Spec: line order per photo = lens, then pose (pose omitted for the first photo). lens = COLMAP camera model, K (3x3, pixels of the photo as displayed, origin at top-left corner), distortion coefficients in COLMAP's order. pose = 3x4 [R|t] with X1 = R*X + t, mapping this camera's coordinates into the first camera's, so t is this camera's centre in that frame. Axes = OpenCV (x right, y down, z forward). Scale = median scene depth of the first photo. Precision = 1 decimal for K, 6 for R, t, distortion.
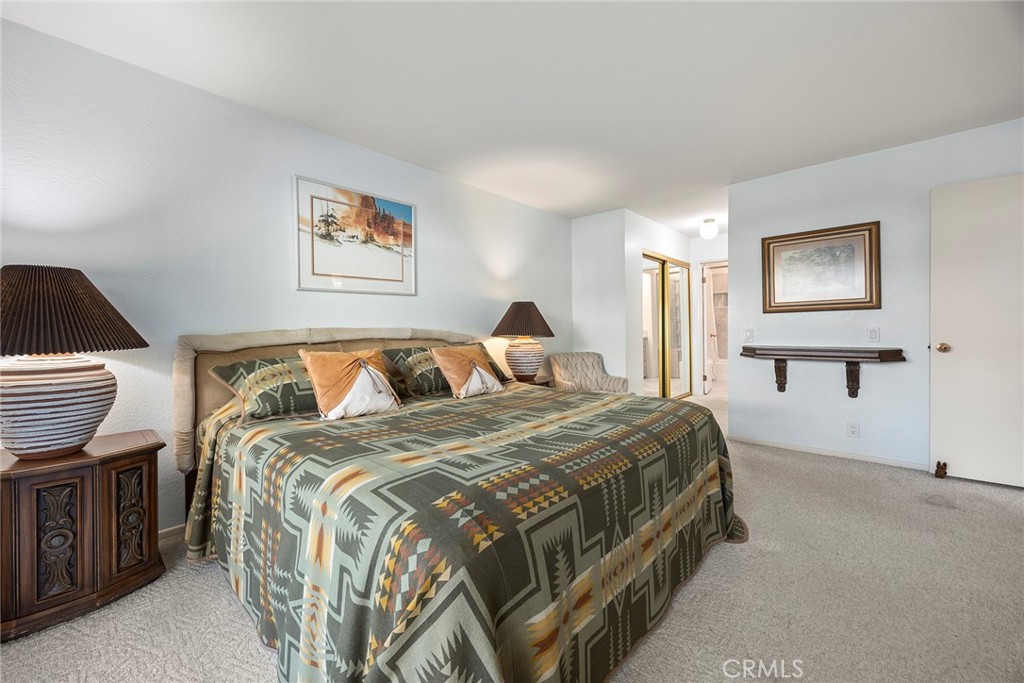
lens RADIAL K [[383.3, 0, 510.2], [0, 383.3, 325.4], [0, 0, 1]] dist [0.000153, -0.000010]
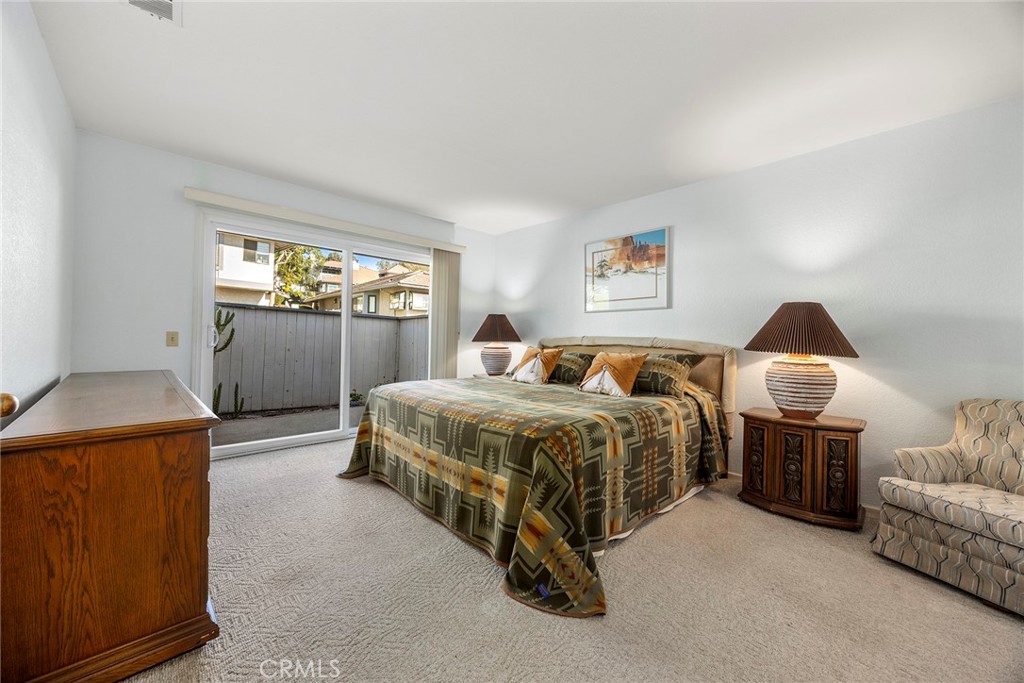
lens RADIAL K [[408.5, 0, 512.0], [0, 408.5, 341.5], [0, 0, 1]] dist [-0.000135, -0.000152]
pose [[-0.063907, 0.018135, -0.997791, 1.083977], [-0.010971, 0.999762, 0.018874, 0.001343], [0.997896, 0.012153, -0.063693, 0.709835]]
